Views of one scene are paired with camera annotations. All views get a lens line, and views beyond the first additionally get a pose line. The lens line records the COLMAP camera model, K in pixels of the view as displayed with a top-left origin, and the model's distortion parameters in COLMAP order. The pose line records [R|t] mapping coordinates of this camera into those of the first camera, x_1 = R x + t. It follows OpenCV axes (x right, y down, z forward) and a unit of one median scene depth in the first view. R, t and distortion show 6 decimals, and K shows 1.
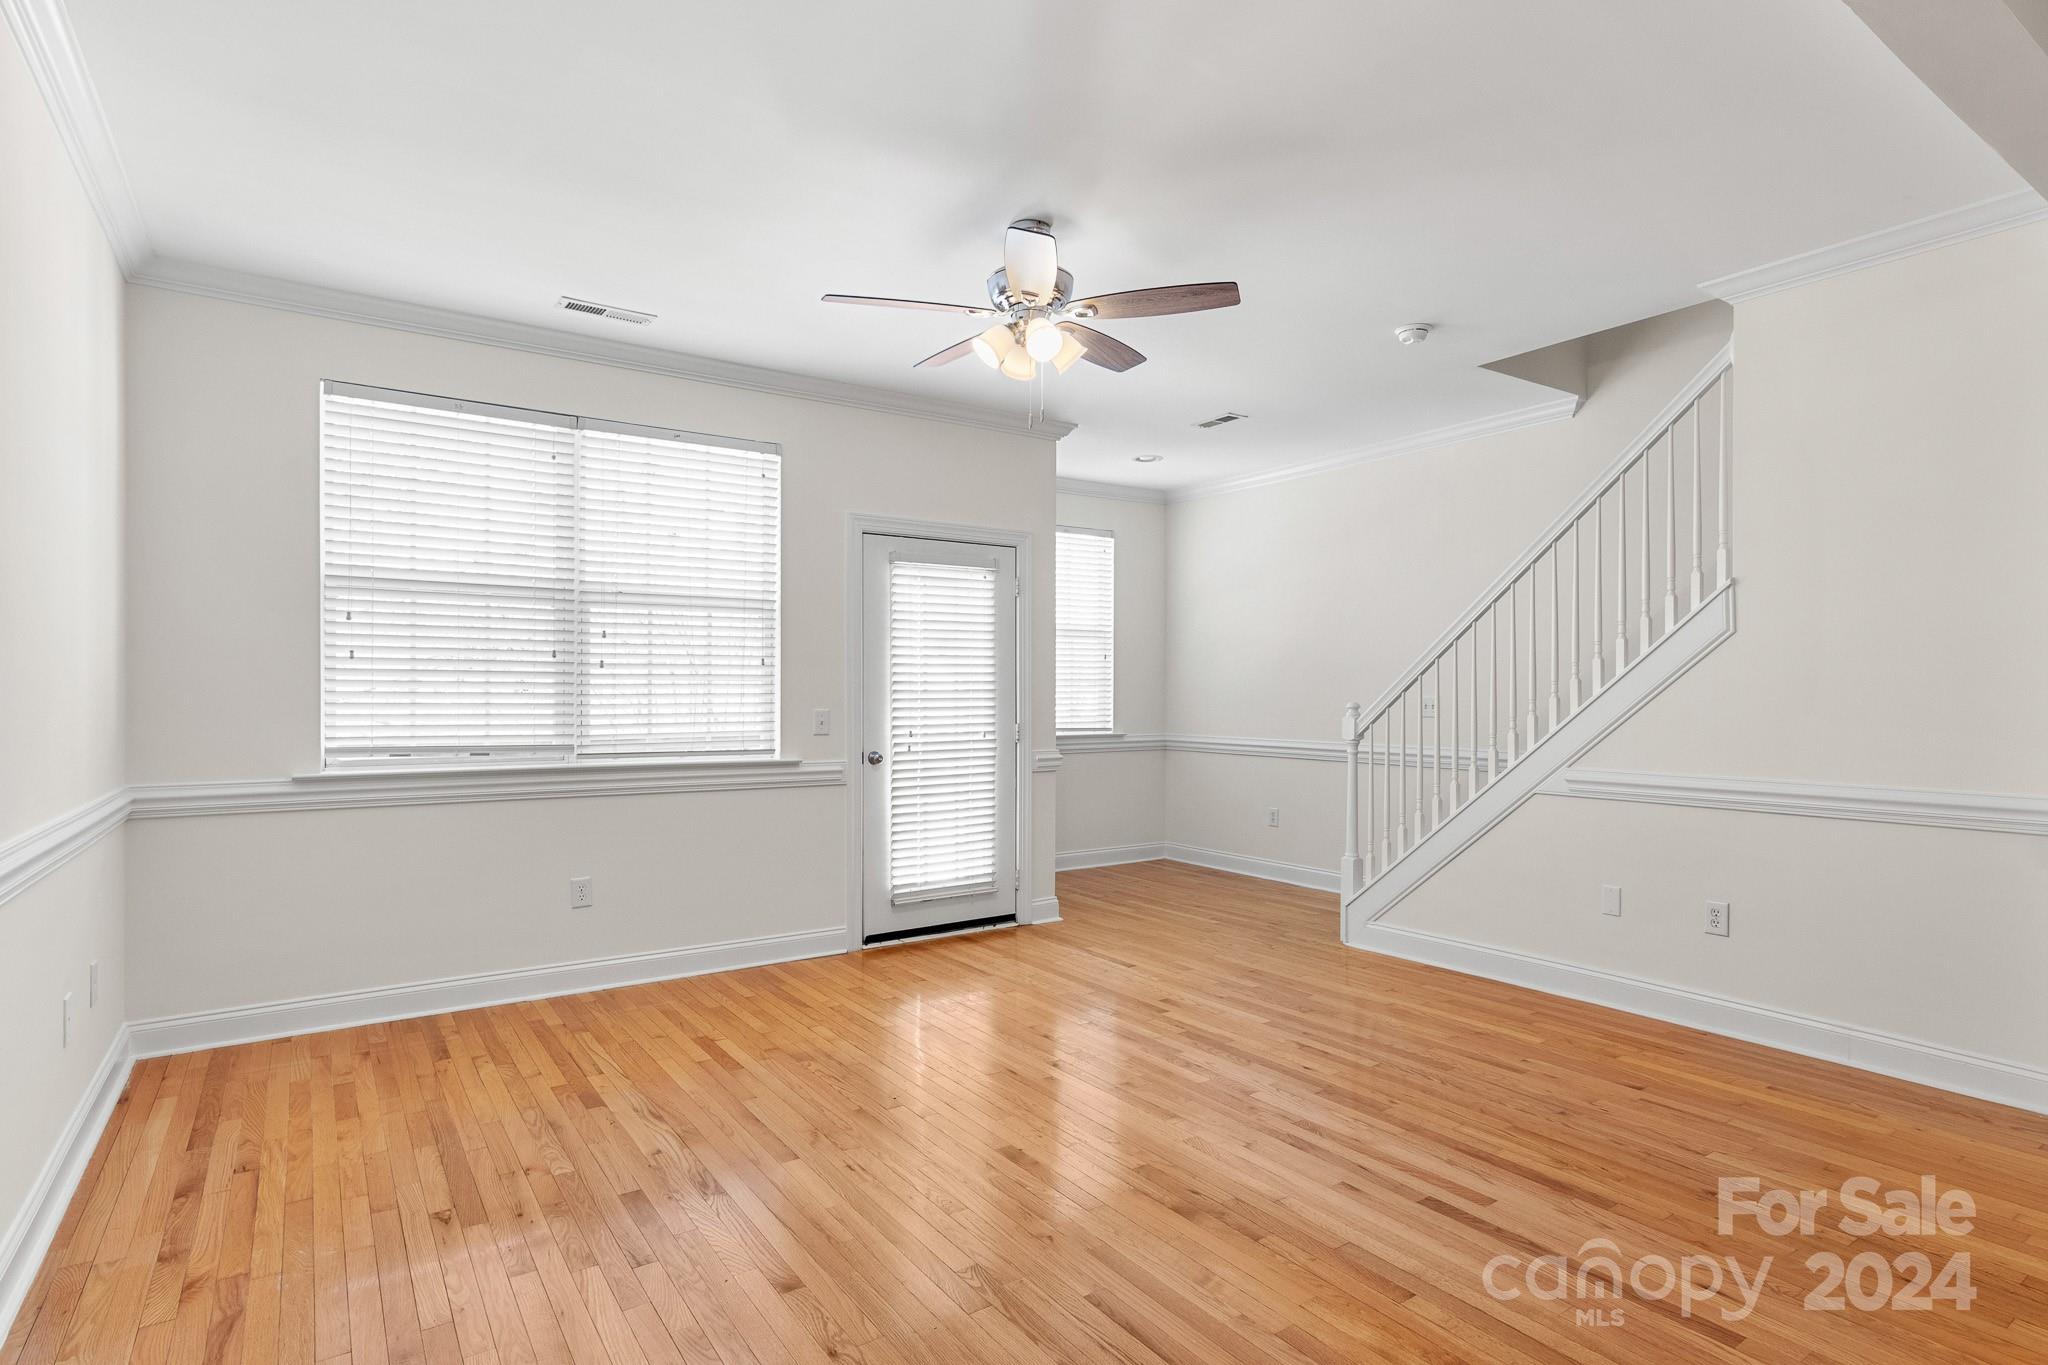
lens RADIAL K [[1044.2, 0, 1026.6], [0, 1044.2, 694.6], [0, 0, 1]] dist [-0.000937, 0.000228]
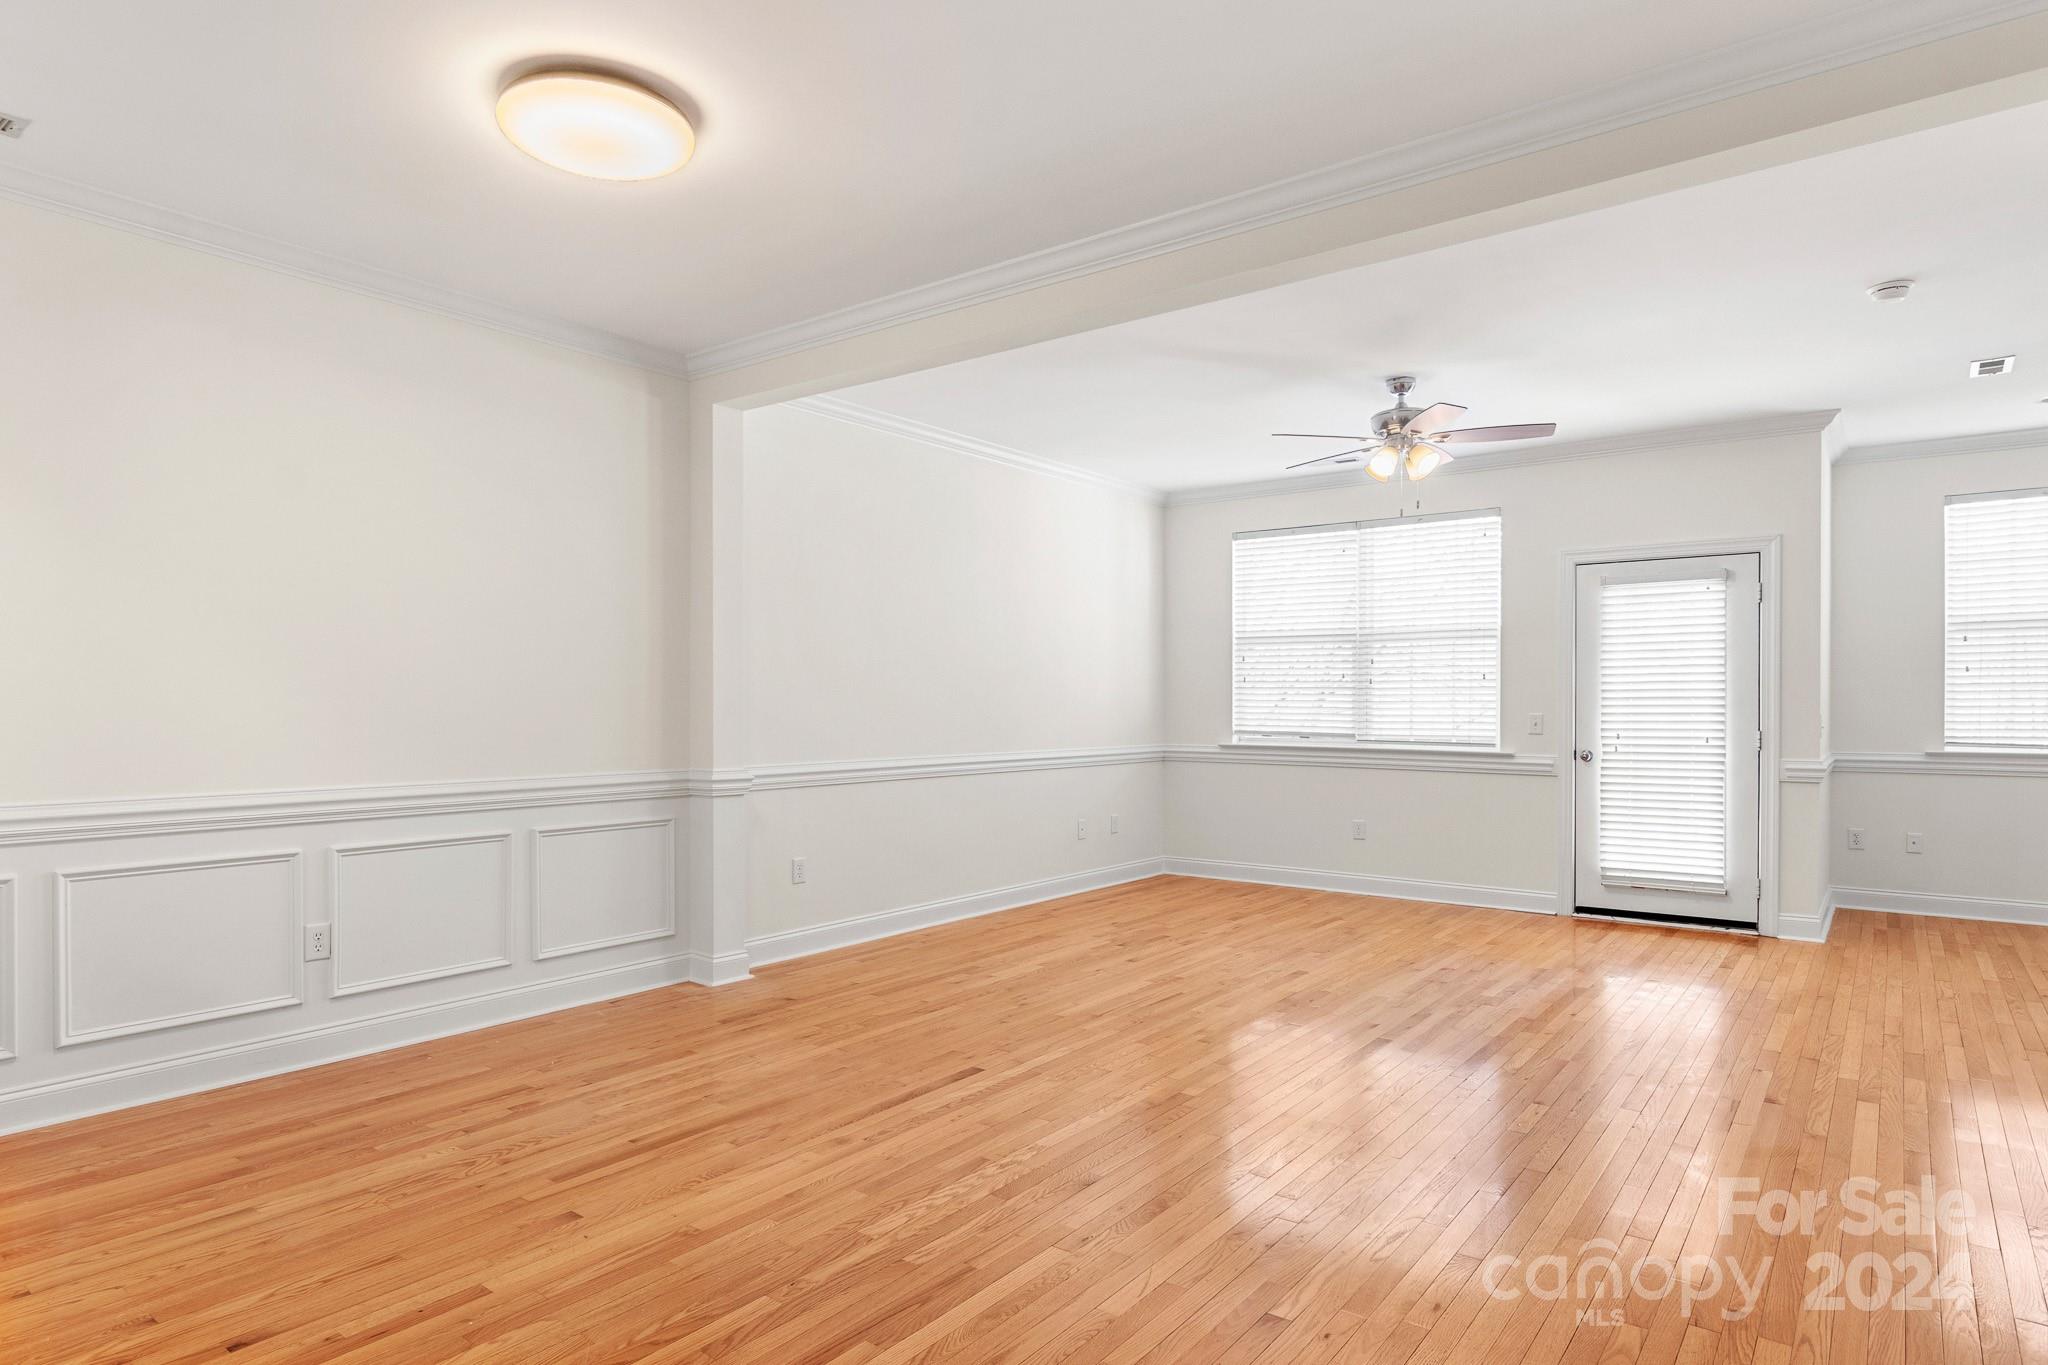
lens RADIAL K [[1154.6, 0, 1025.3], [0, 1154.6, 715.1], [0, 0, 1]] dist [-0.002093, 0.000318]
pose [[0.310243, 0.009815, -0.950607, 0.991353], [-0.001540, 0.999951, 0.009822, 0.003769], [0.950656, -0.001583, 0.310243, 0.000958]]
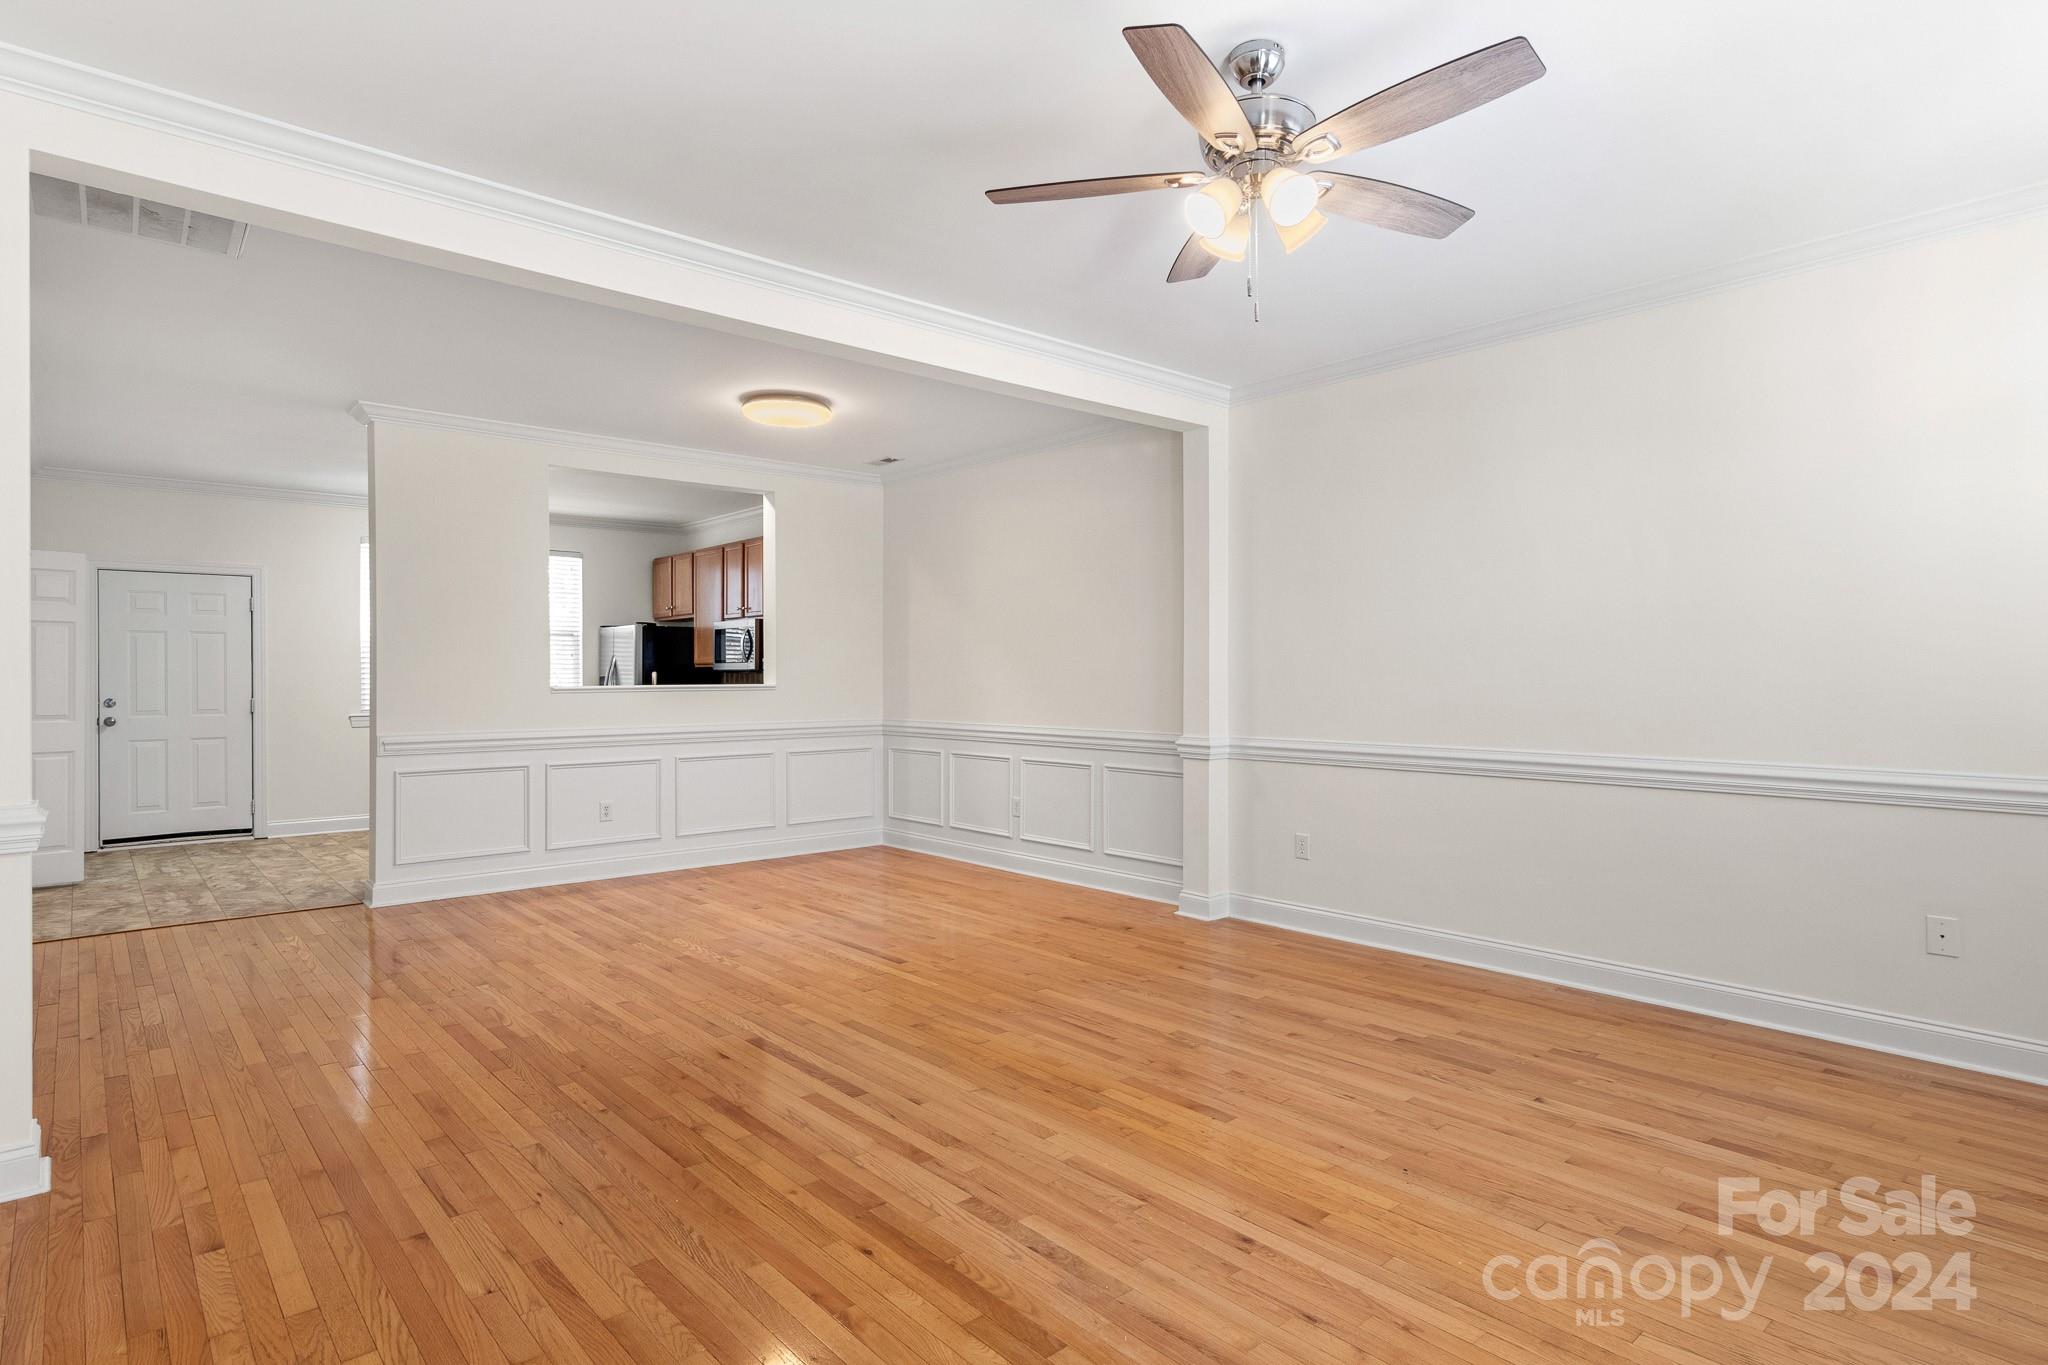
lens RADIAL K [[1084.6, 0, 1027.8], [0, 1084.6, 671.2], [0, 0, 1]] dist [-0.000030, 0.002180]
pose [[-0.993022, 0.001147, -0.117924, 0.187396], [0.001764, 0.999985, -0.005129, -0.001021], [0.117917, -0.005302, -0.993009, 1.266256]]
